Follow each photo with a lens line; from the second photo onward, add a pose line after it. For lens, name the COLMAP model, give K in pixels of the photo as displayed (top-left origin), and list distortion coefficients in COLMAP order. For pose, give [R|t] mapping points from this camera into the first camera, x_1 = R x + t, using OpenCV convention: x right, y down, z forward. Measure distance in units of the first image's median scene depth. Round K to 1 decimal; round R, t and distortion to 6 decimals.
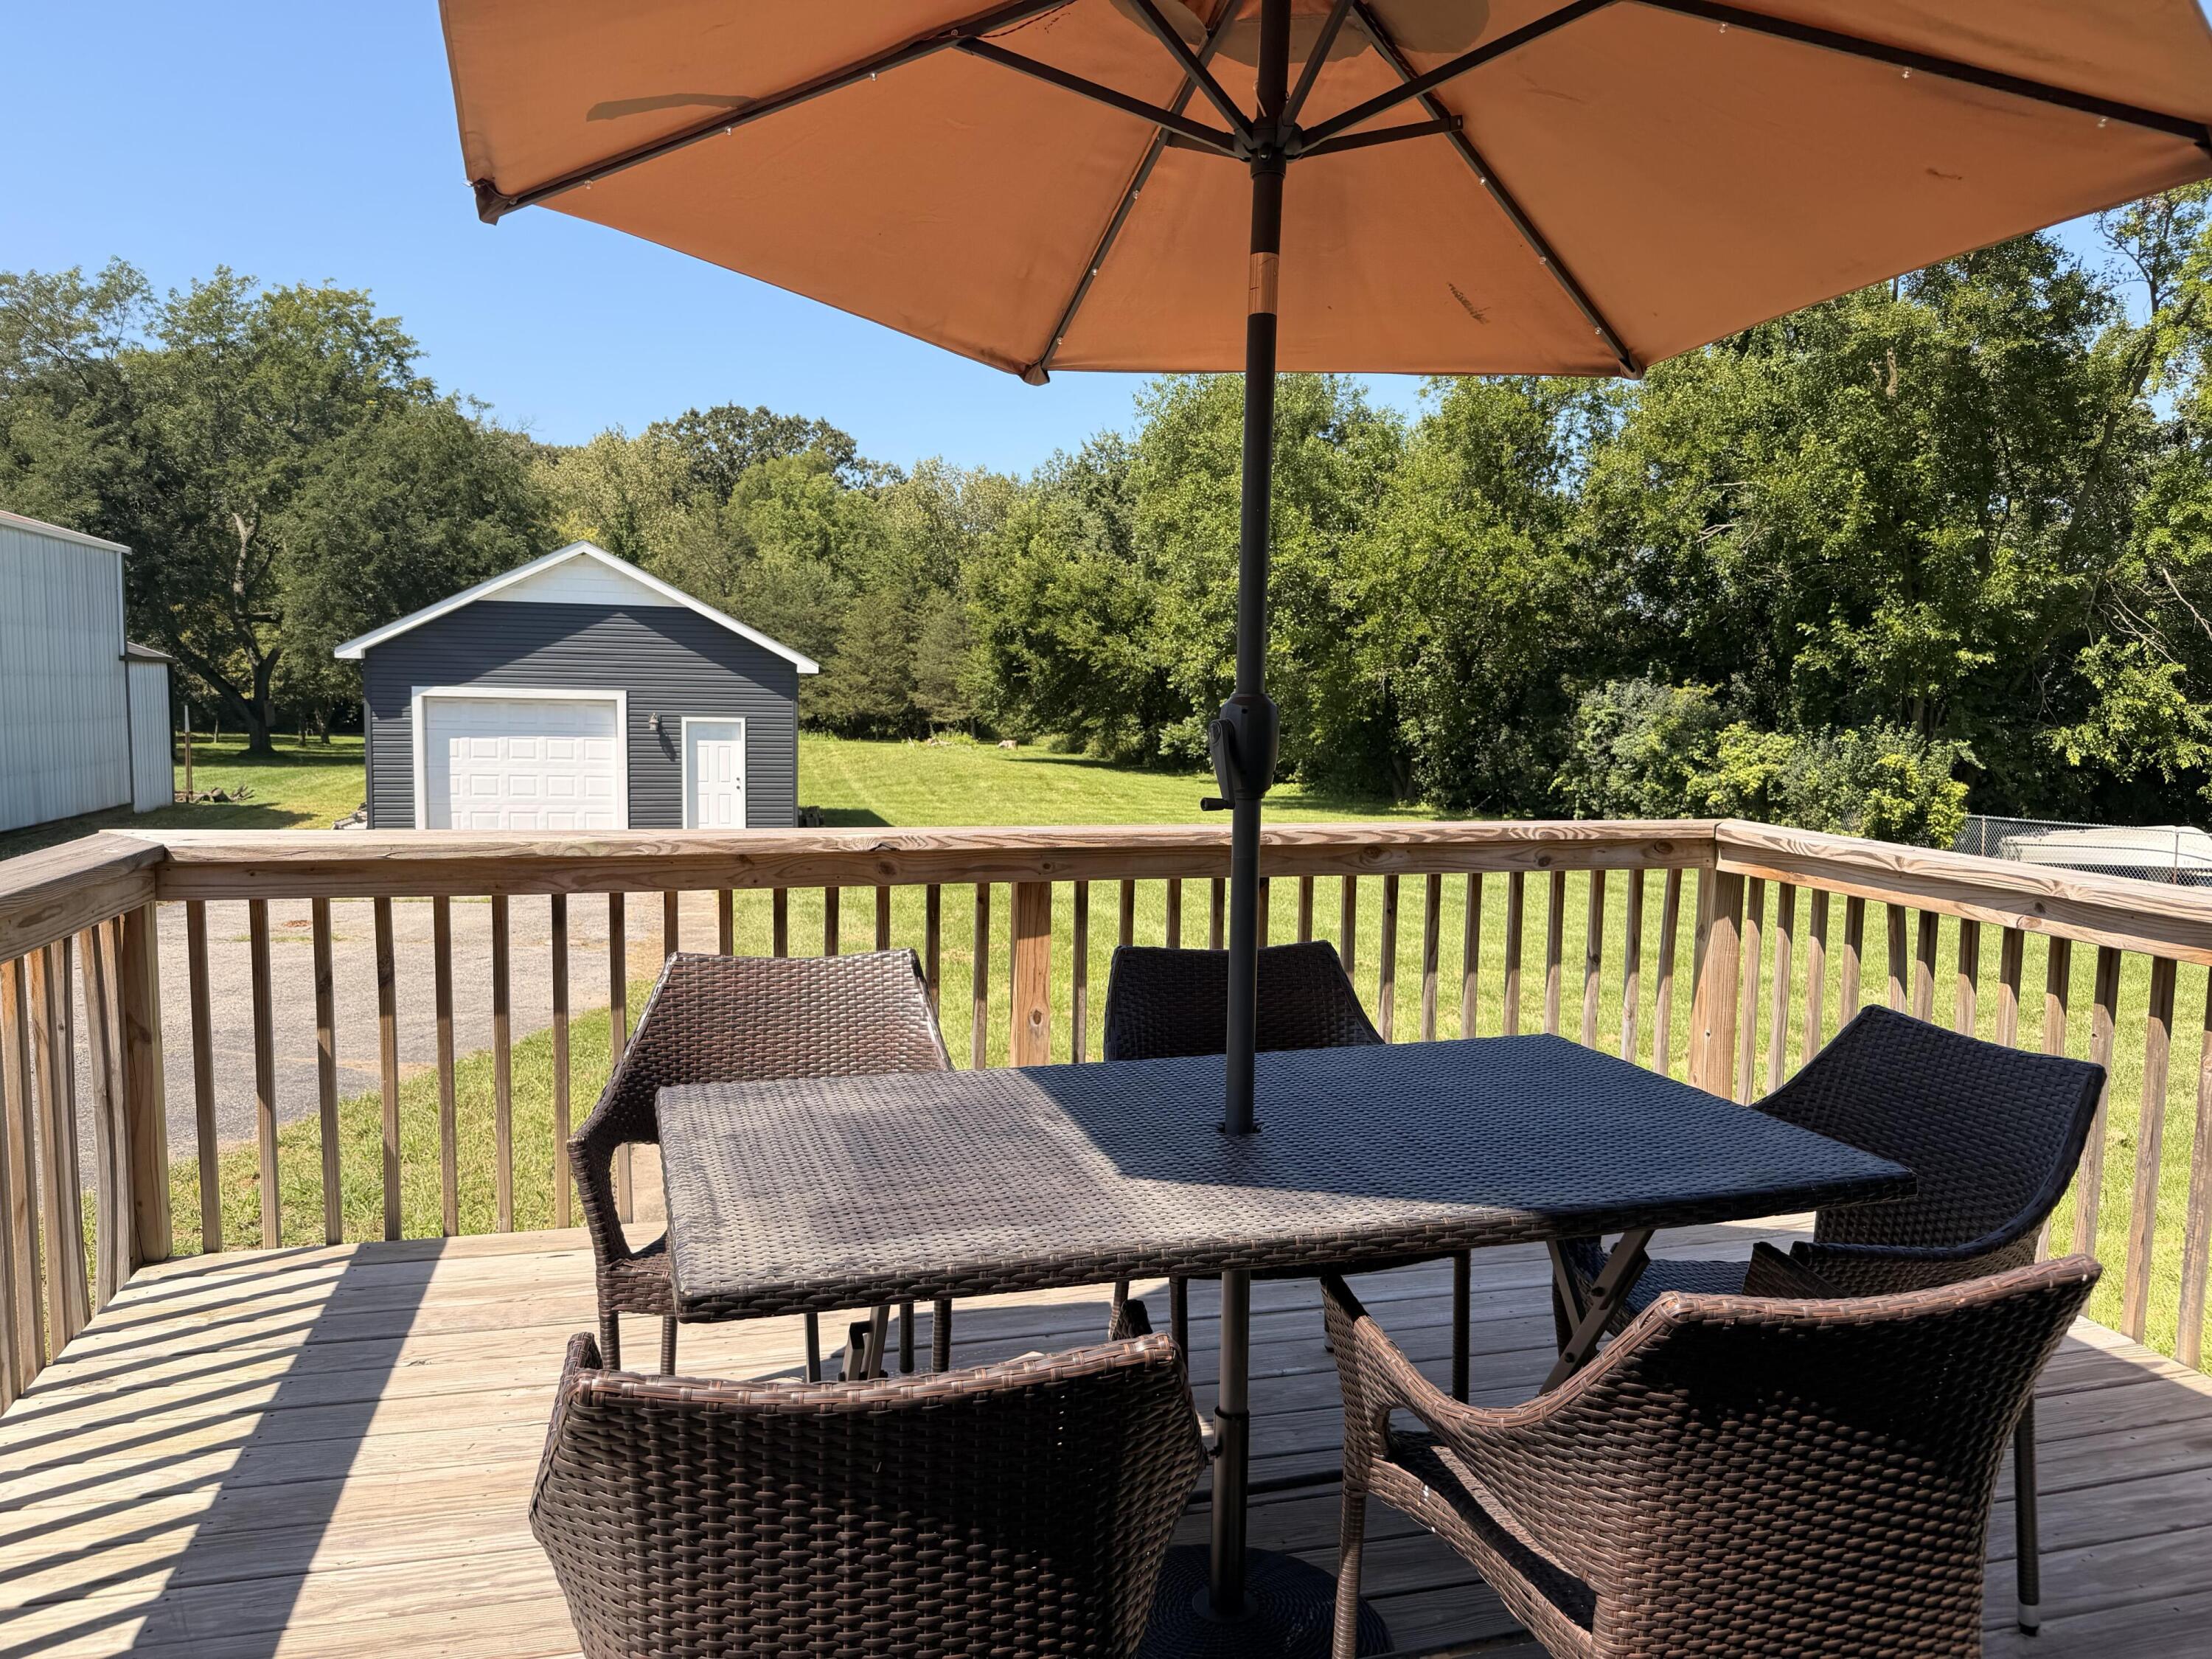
lens RADIAL K [[1554.9, 0, 1054.5], [0, 1554.9, 827.5], [0, 0, 1]] dist [0.071911, -0.159000]
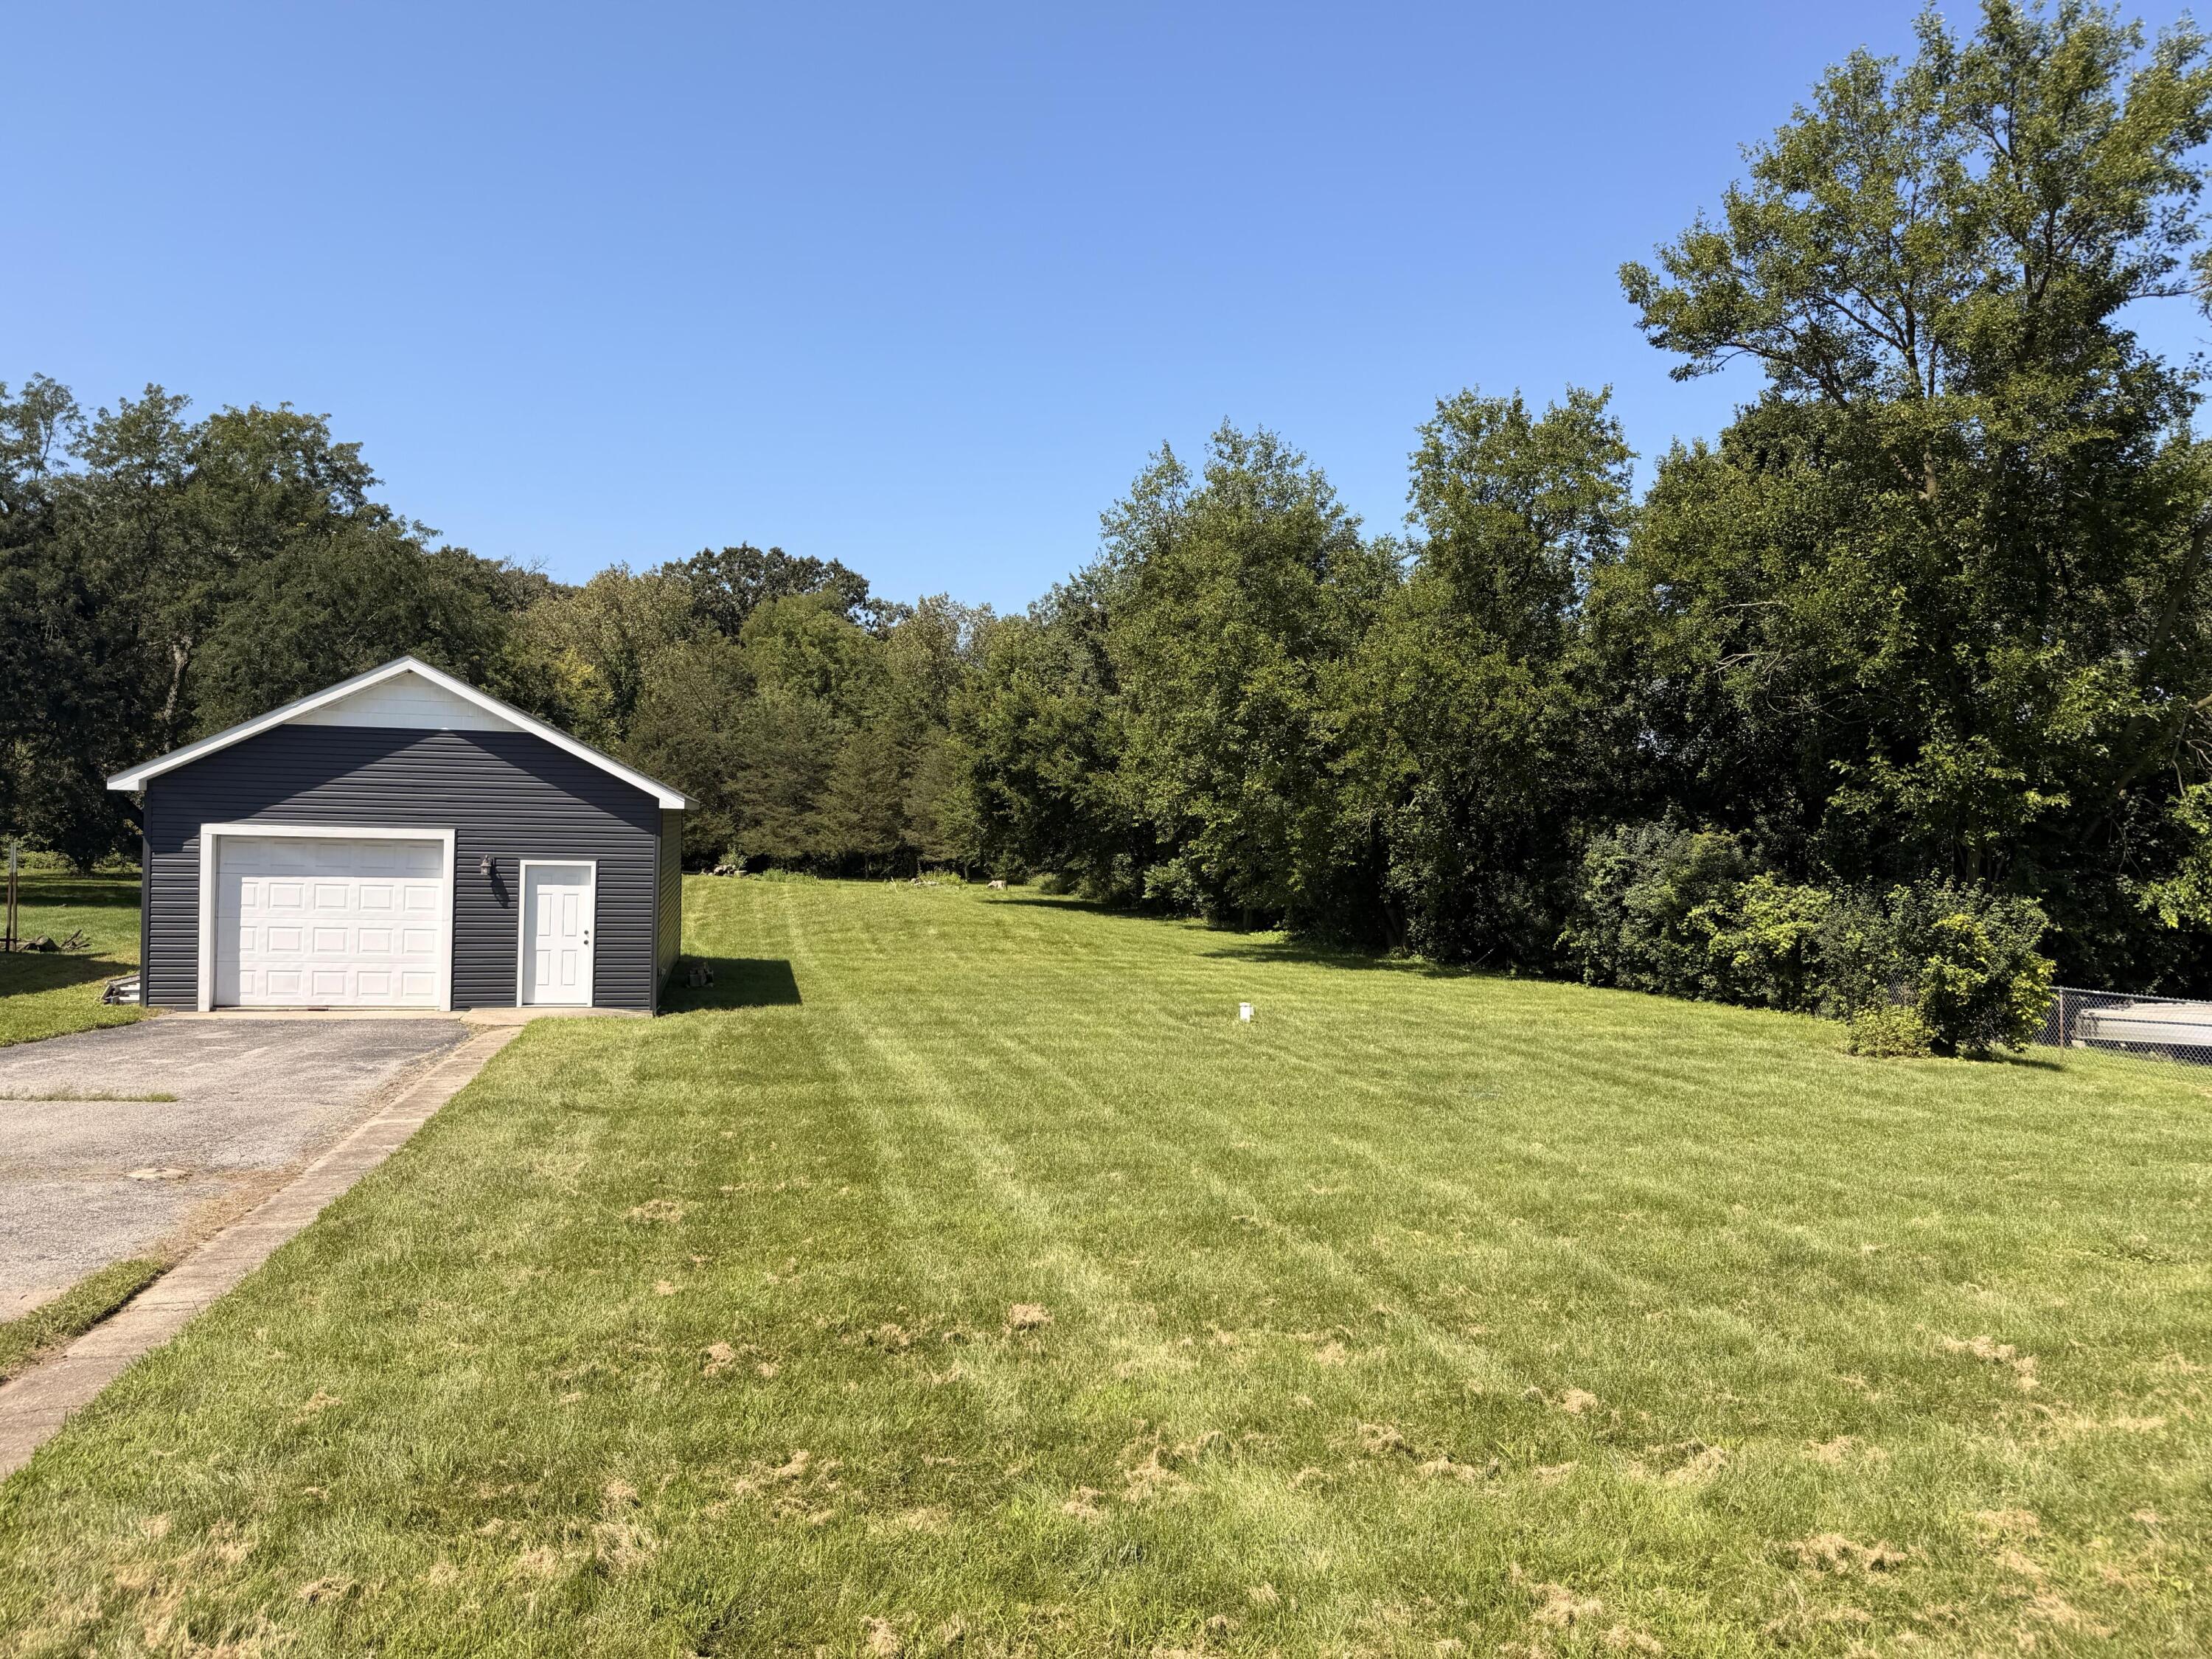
lens RADIAL K [[1531.6, 0, 1036.4], [0, 1531.6, 835.7], [0, 0, 1]] dist [0.027043, -0.075730]
pose [[0.999487, 0.006712, -0.031326, 0.046311], [-0.009290, 0.996517, -0.082876, -0.010752], [0.030661, 0.083124, 0.996067, 0.108907]]
